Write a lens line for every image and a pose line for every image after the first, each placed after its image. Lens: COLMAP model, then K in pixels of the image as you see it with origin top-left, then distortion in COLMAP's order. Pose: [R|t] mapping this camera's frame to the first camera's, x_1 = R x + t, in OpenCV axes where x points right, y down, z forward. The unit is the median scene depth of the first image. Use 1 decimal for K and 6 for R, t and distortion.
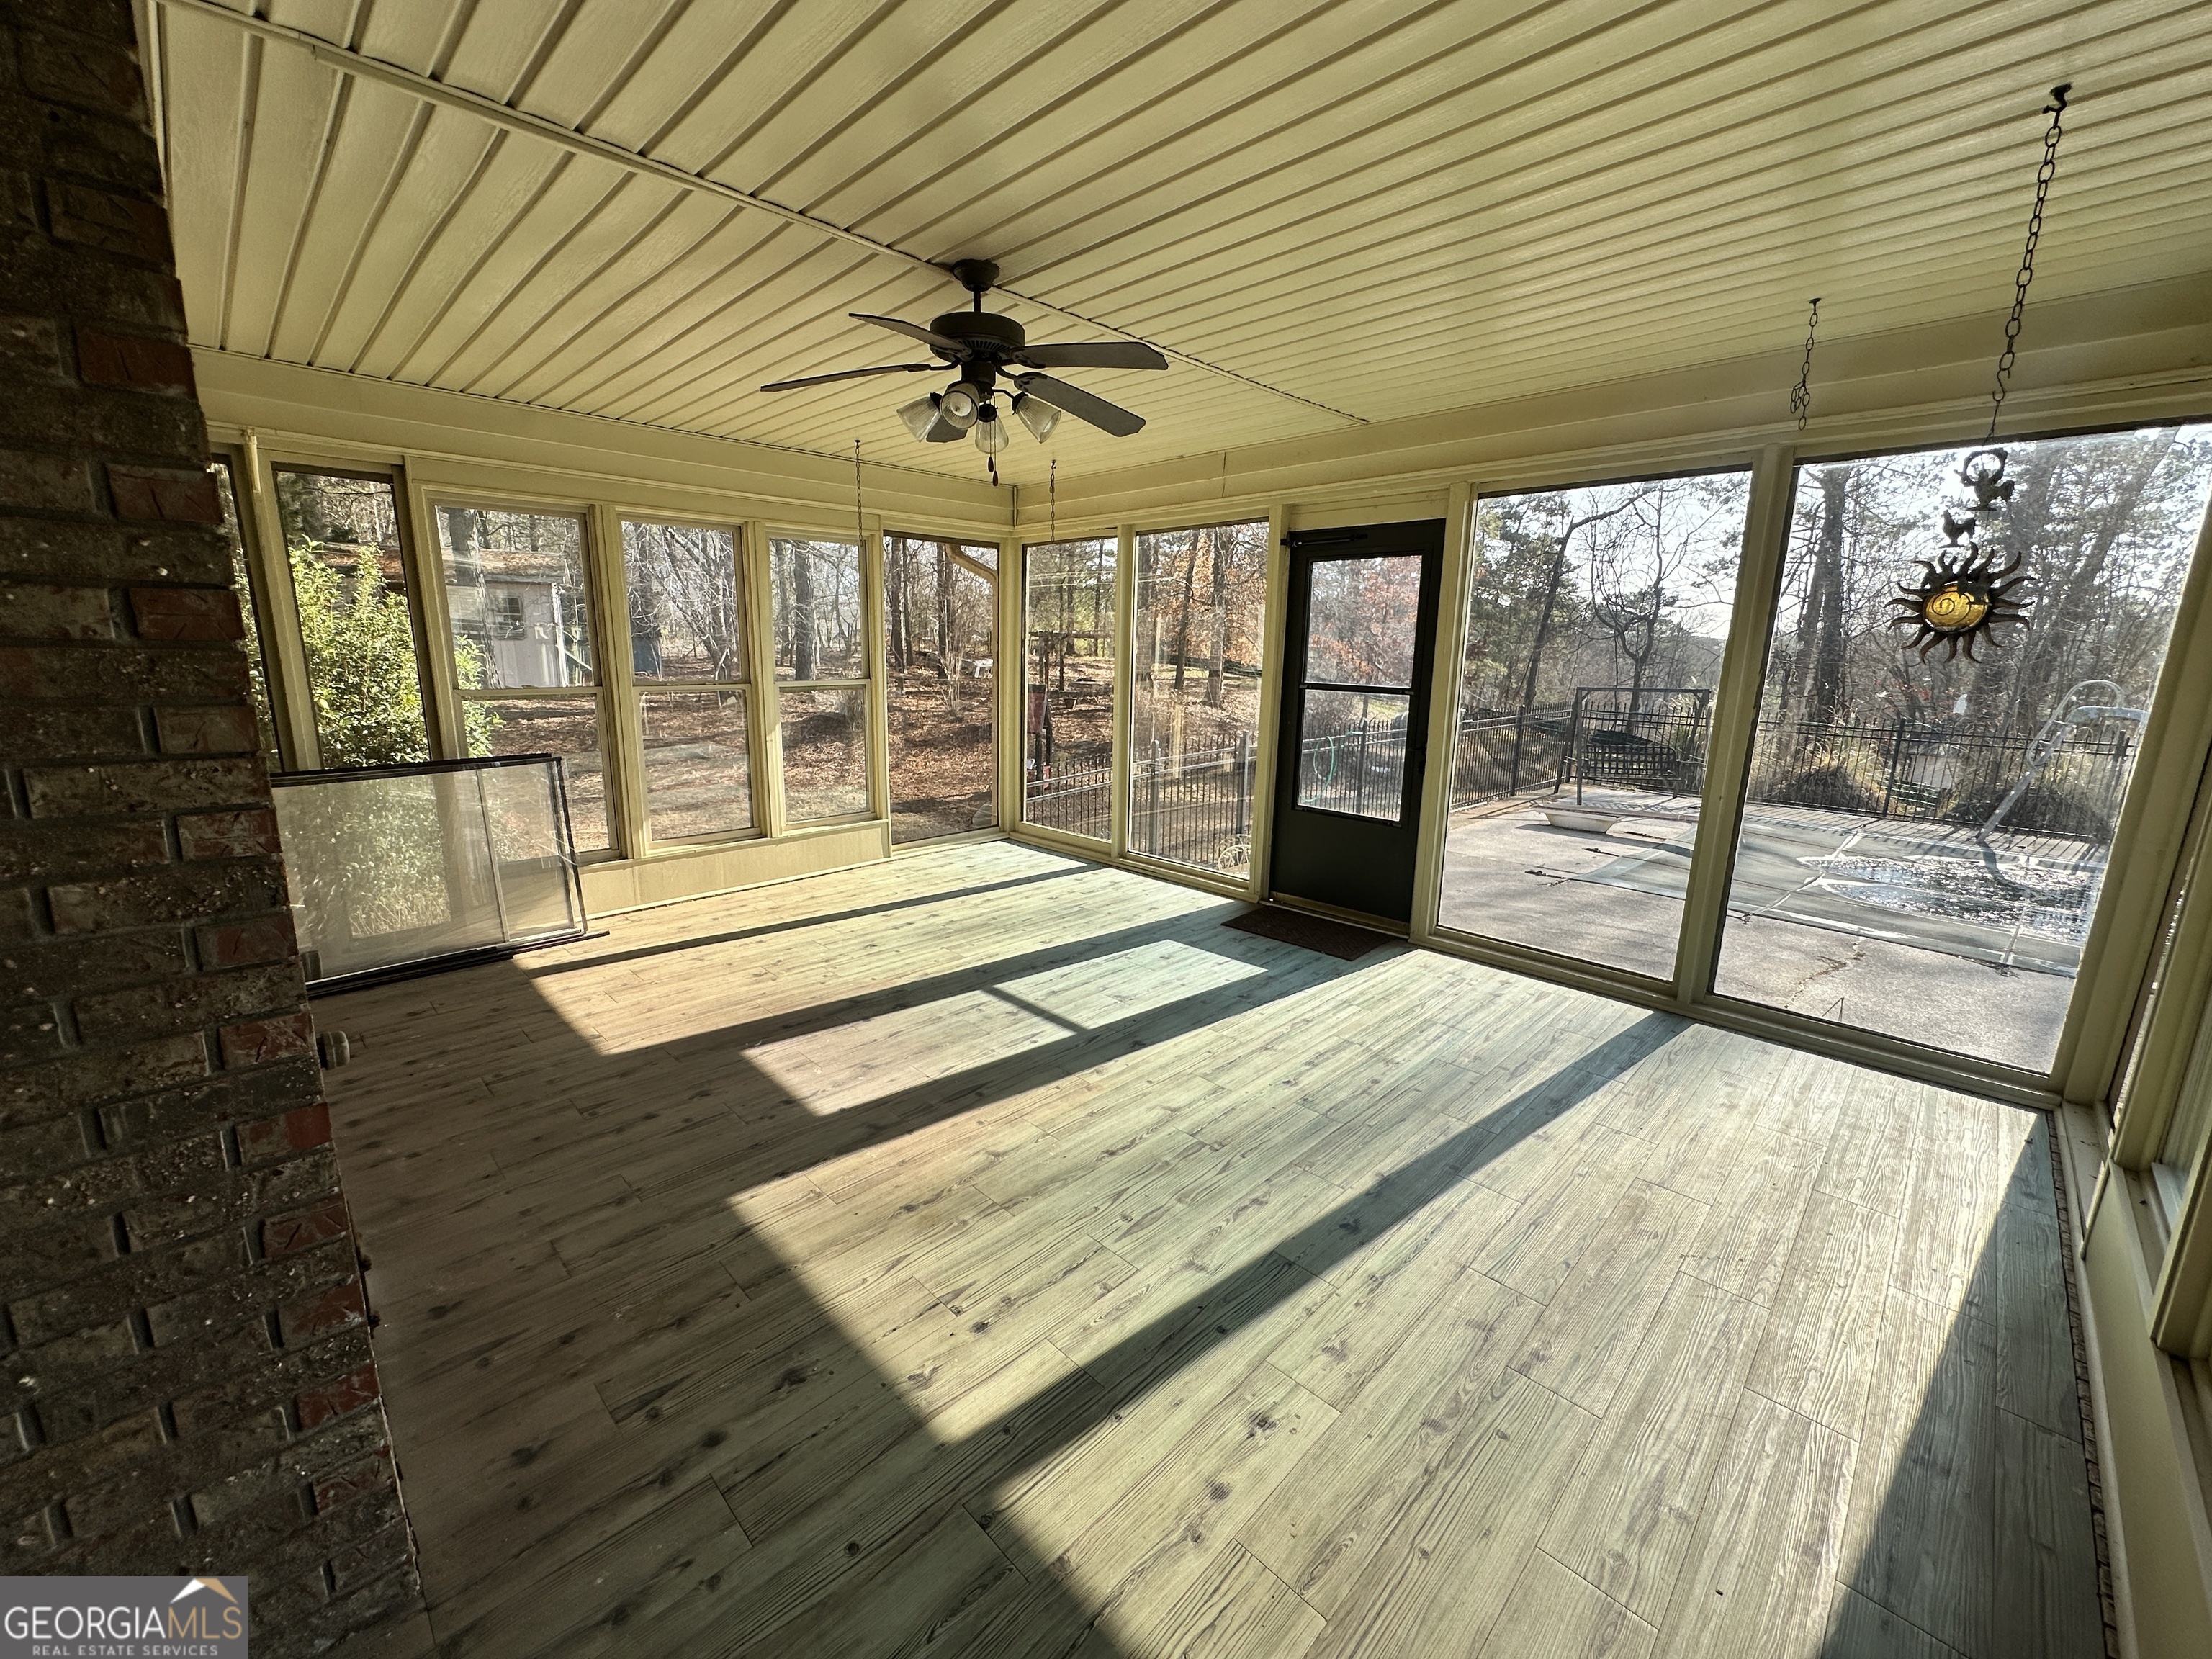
lens RADIAL K [[888.1, 0, 1106.4], [0, 888.1, 829.7], [0, 0, 1]] dist [0.000357, -0.000149]
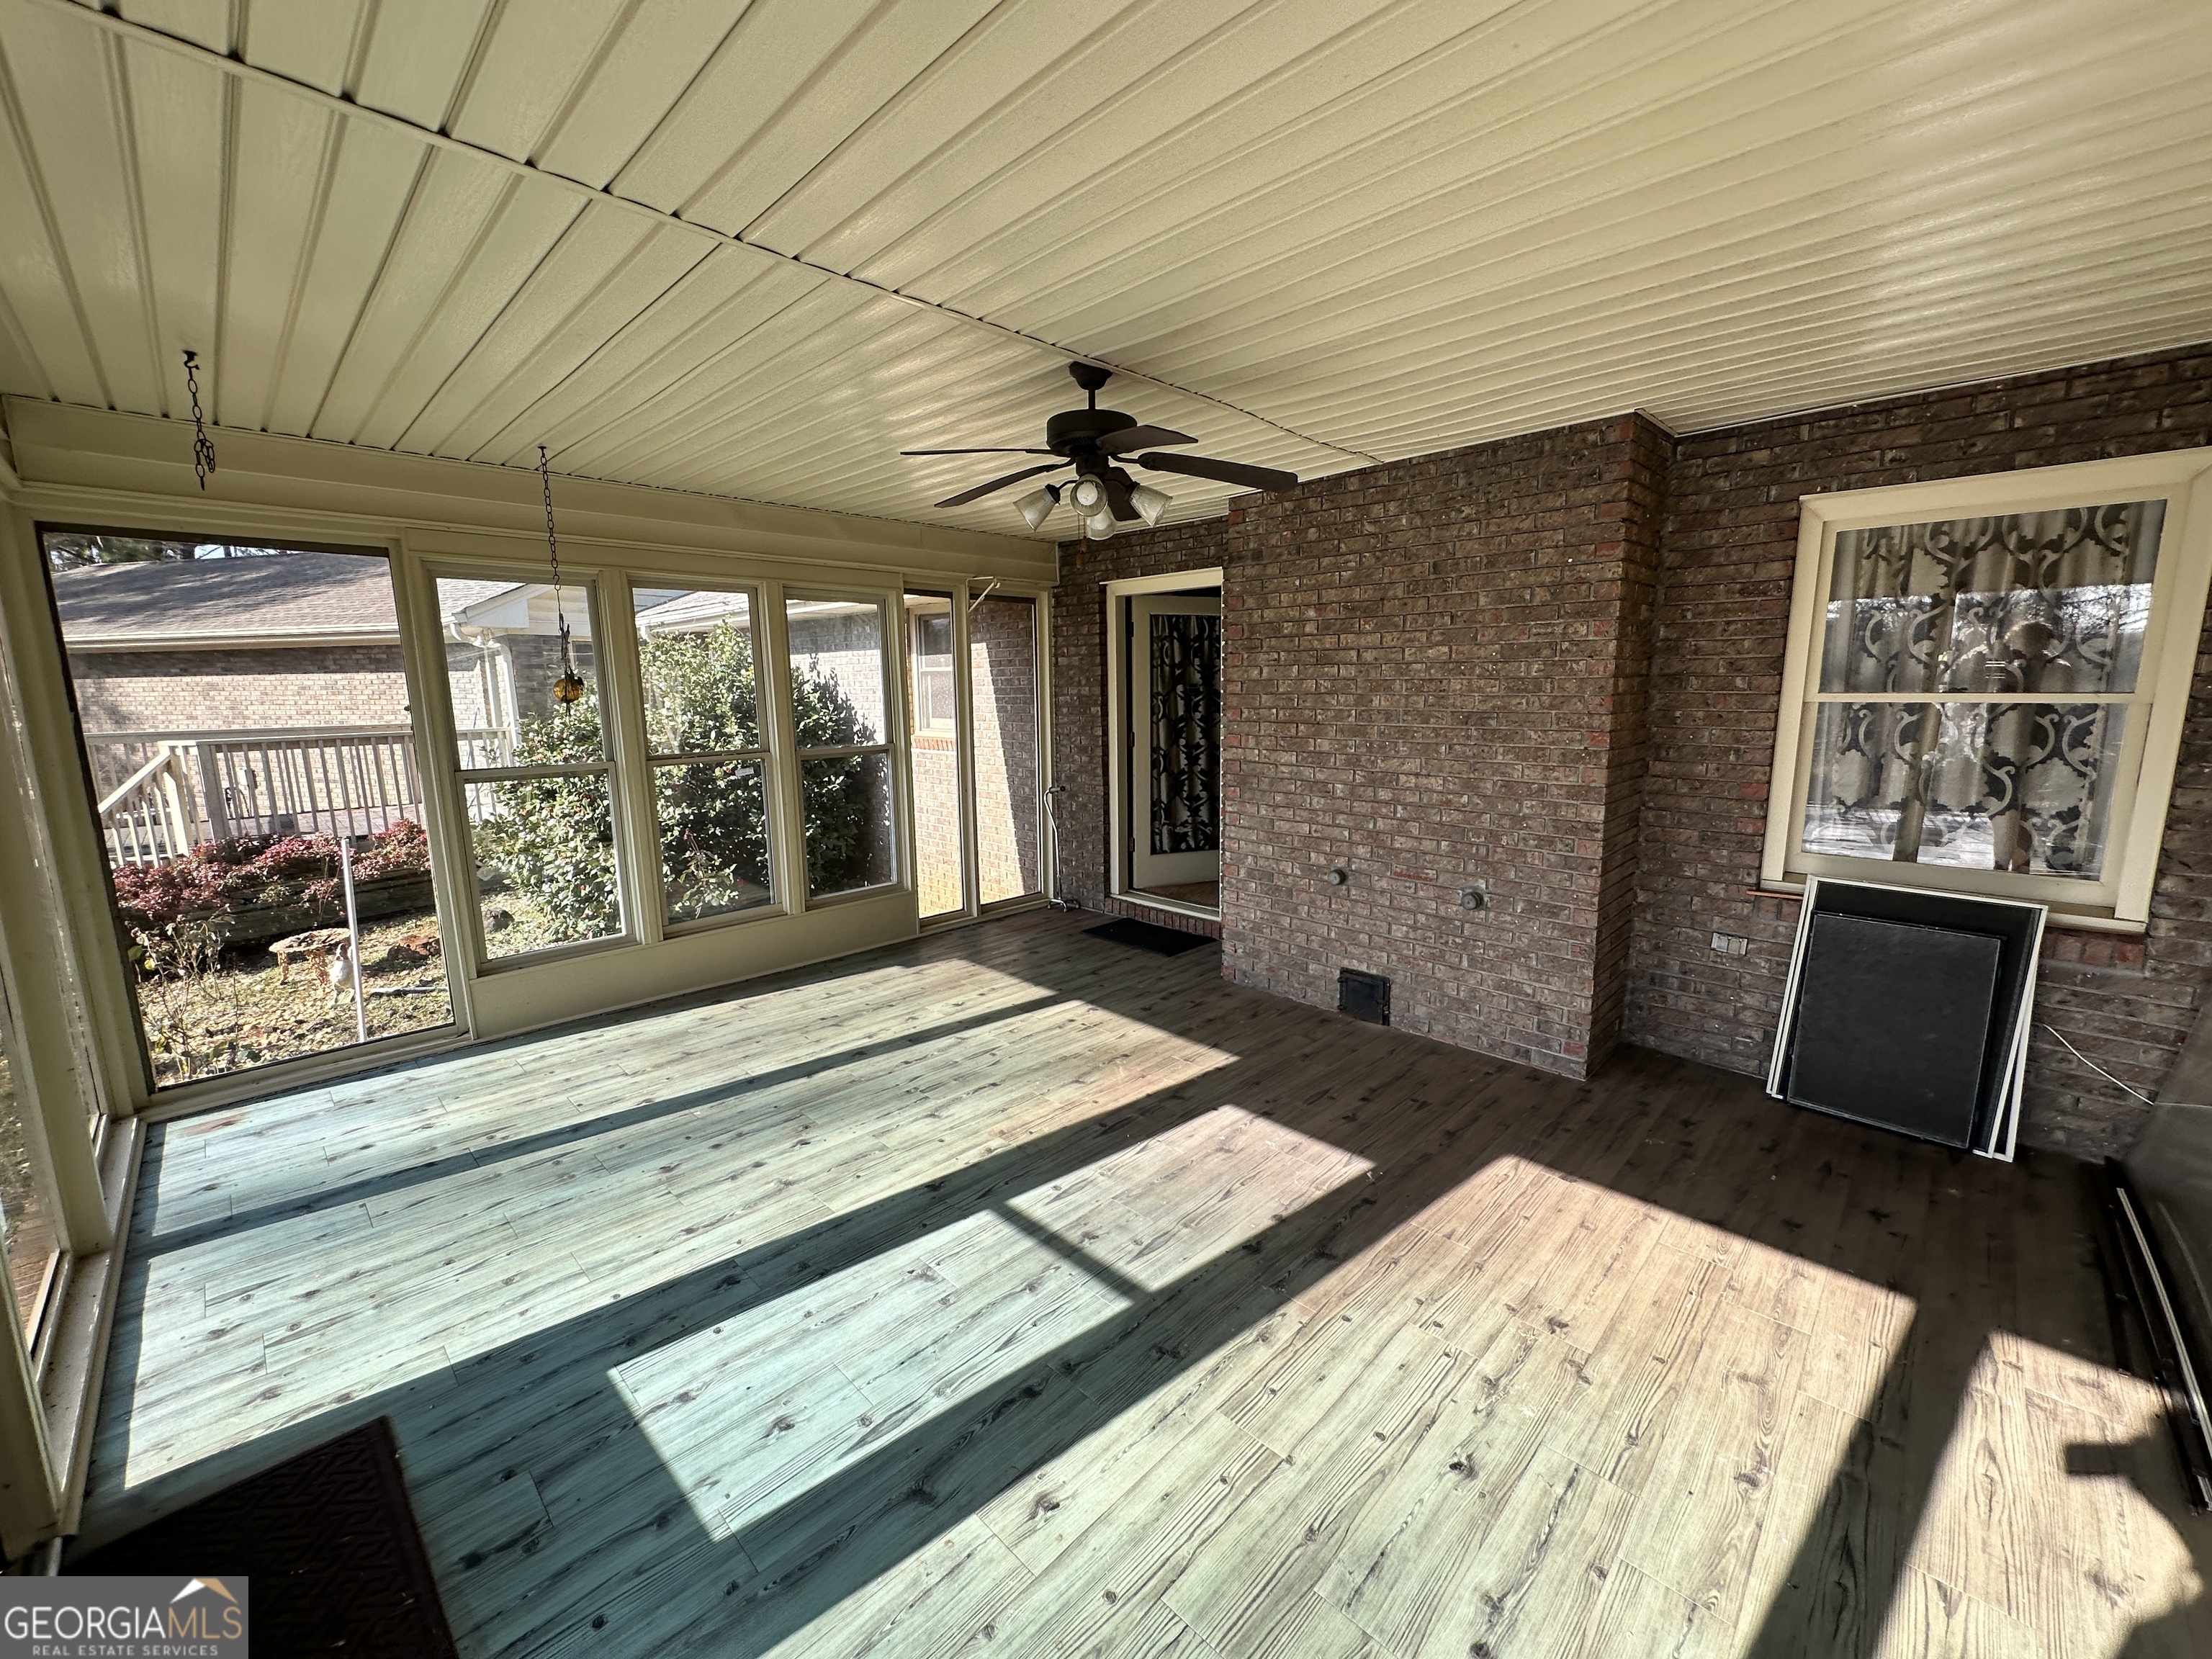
lens RADIAL K [[888.1, 0, 1105.0], [0, 888.1, 828.7], [0, 0, 1]] dist [0.000357, -0.000149]
pose [[-0.999958, -0.004052, -0.008196, -0.113033], [-0.006758, 0.931351, 0.364061, -0.369753], [0.006158, 0.364101, -0.931339, 1.579804]]
